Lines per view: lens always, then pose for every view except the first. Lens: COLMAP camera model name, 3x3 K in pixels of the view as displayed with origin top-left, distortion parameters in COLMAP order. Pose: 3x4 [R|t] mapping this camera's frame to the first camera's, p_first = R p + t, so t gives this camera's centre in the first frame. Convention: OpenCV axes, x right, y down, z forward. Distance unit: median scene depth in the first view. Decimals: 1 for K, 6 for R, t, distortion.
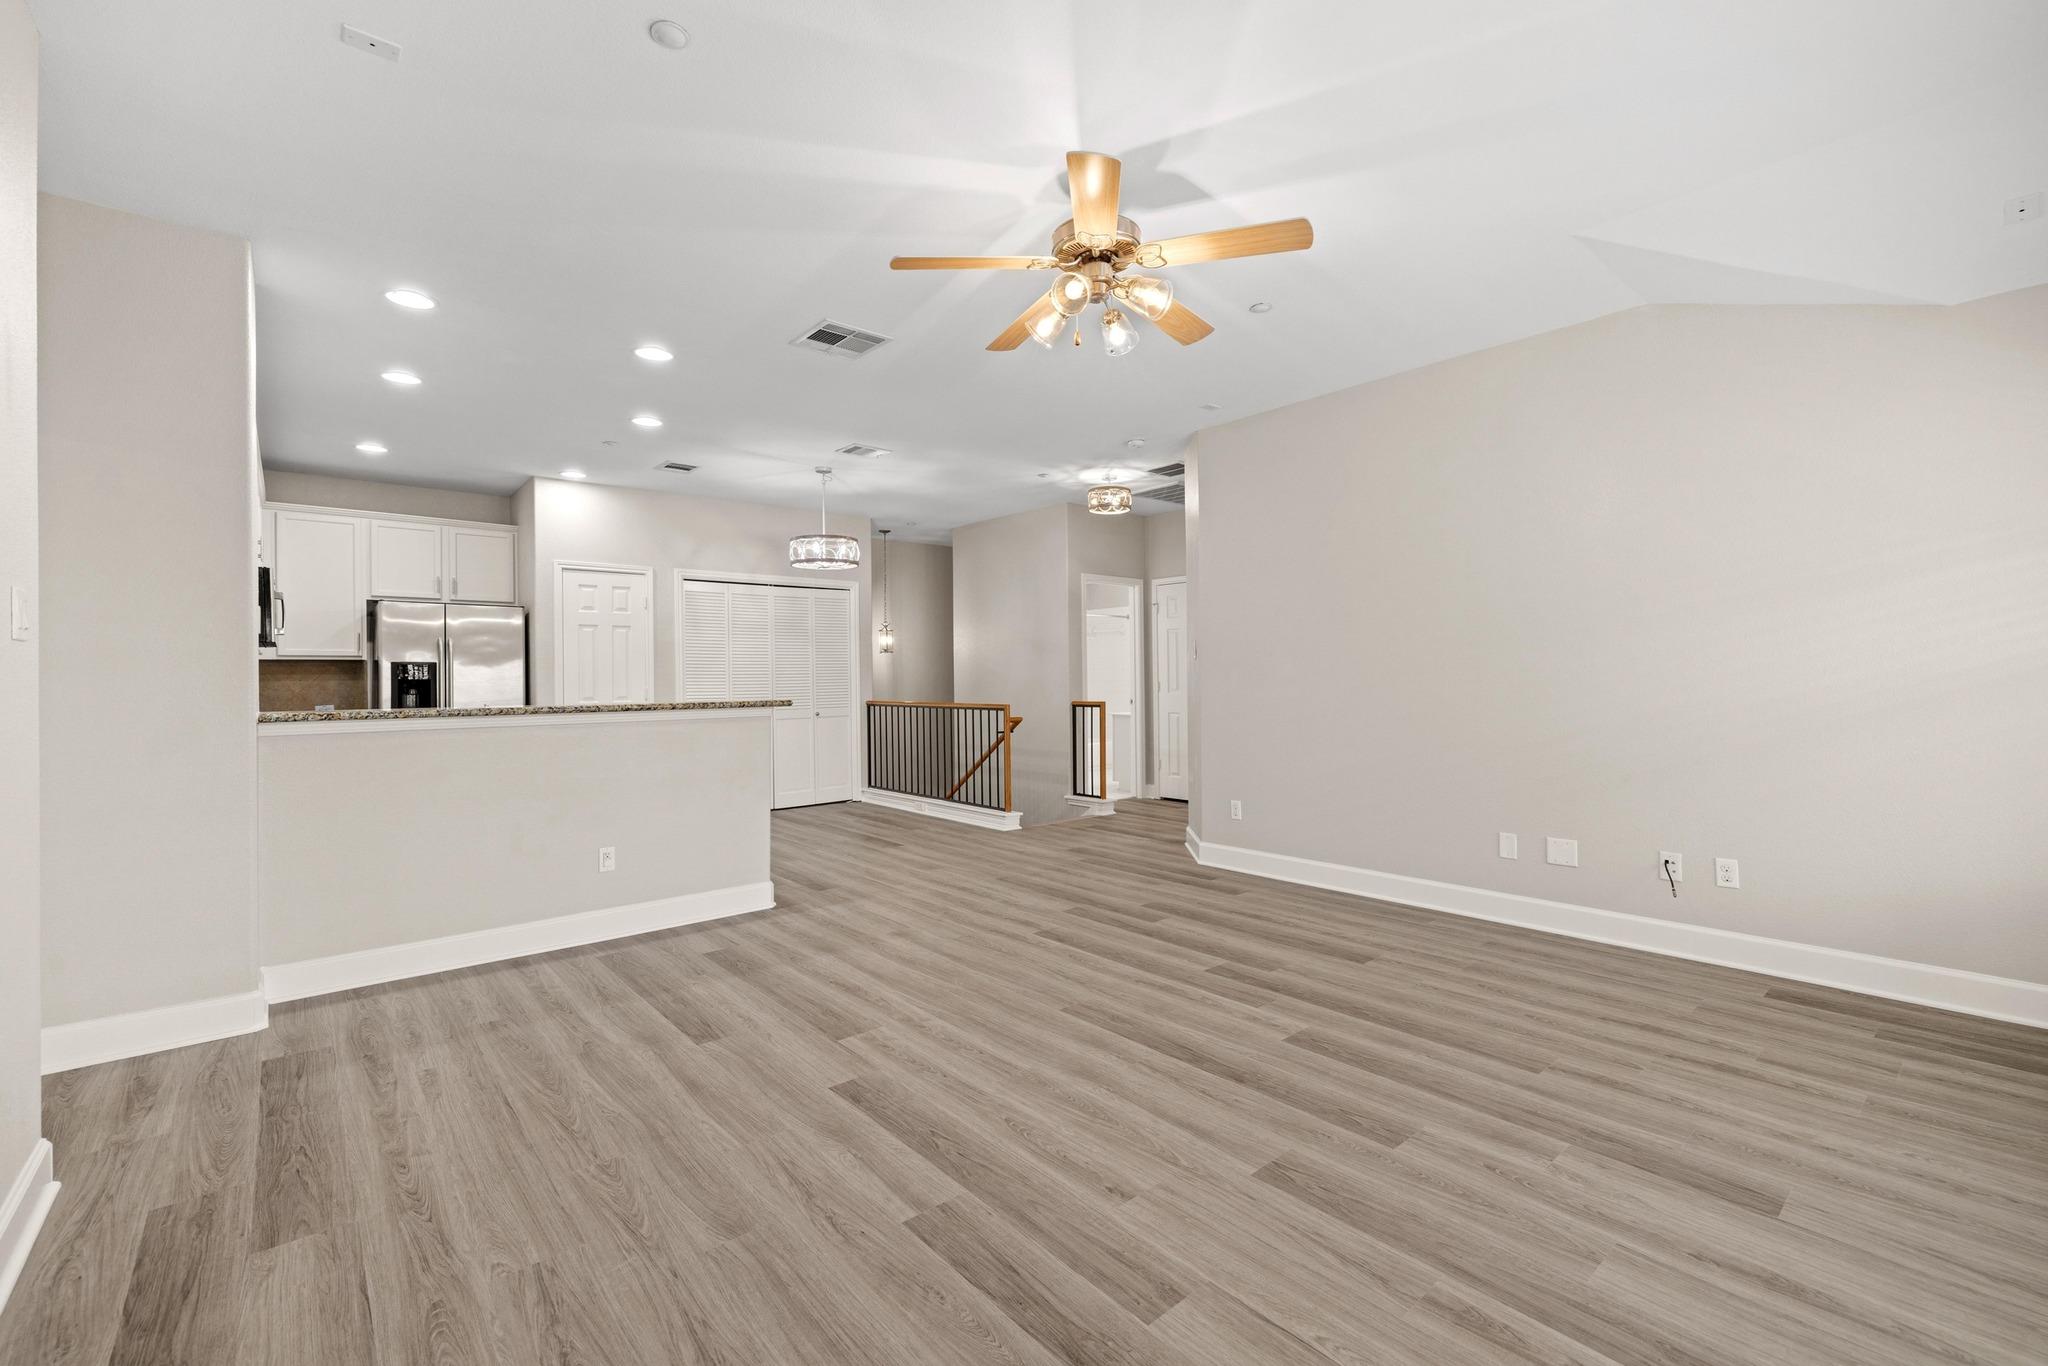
lens RADIAL K [[862.9, 0, 1008.4], [0, 862.9, 681.2], [0, 0, 1]] dist [0.001178, -0.000308]
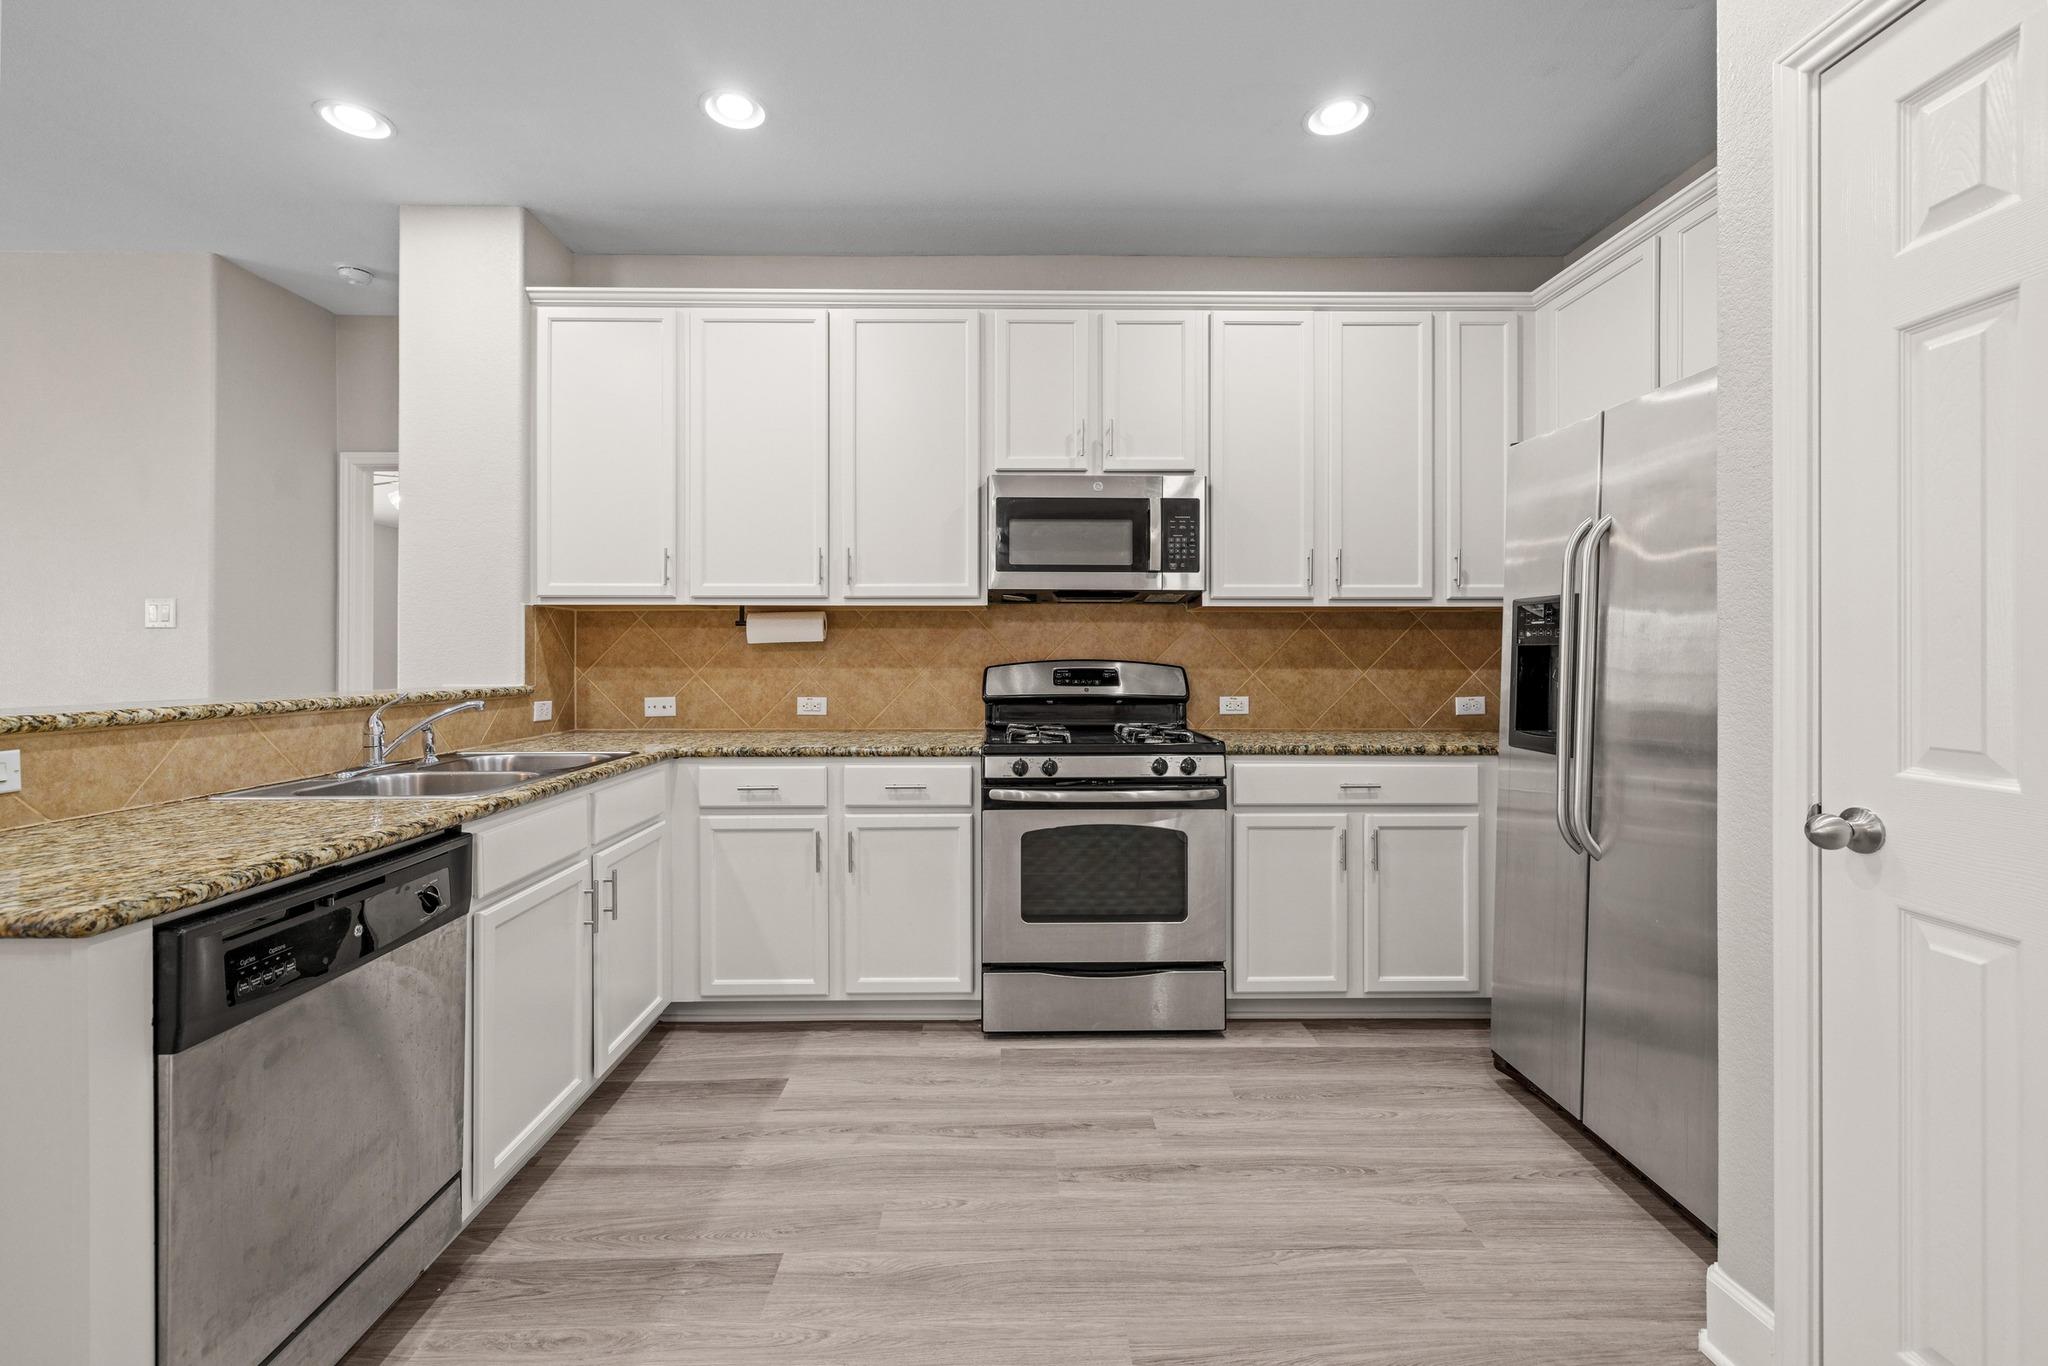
lens RADIAL K [[870.8, 0, 1006.9], [0, 870.8, 651.8], [0, 0, 1]] dist [0.002424, 0.002016]
pose [[-0.634793, 0.004224, -0.772670, -0.453262], [0.001435, 0.999990, 0.004288, -0.001847], [0.772681, 0.001613, -0.634793, 1.804826]]
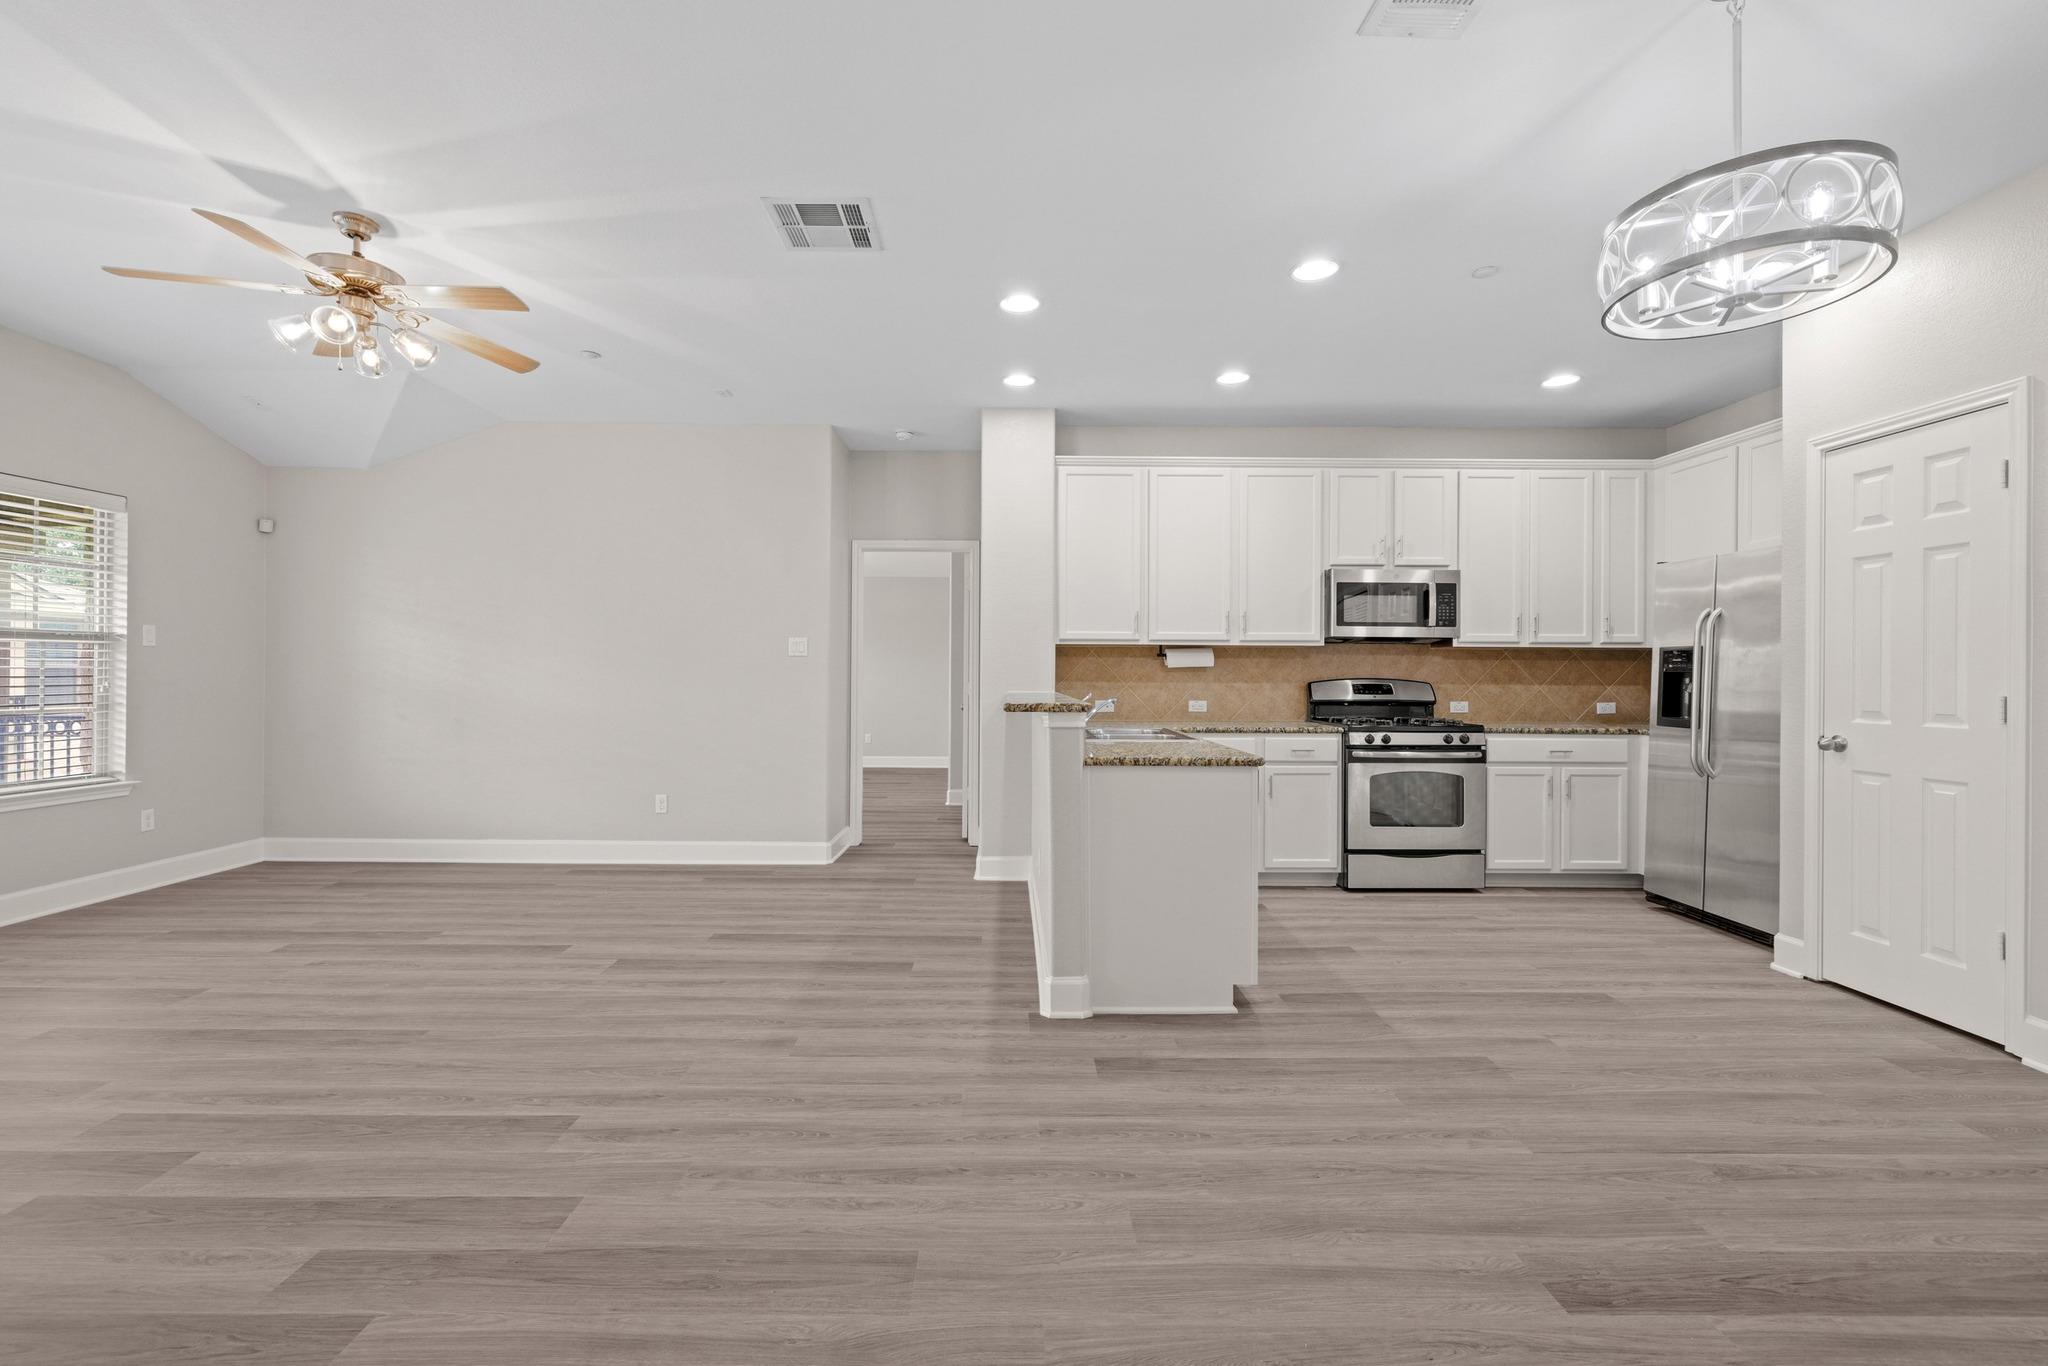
lens RADIAL K [[862.9, 0, 1009.7], [0, 862.9, 677.5], [0, 0, 1]] dist [0.001178, -0.000308]
pose [[-0.638300, 0.007651, -0.769749, 0.315305], [-0.003198, 0.999916, 0.012590, -0.007728], [0.769781, 0.010498, -0.638222, 1.754640]]
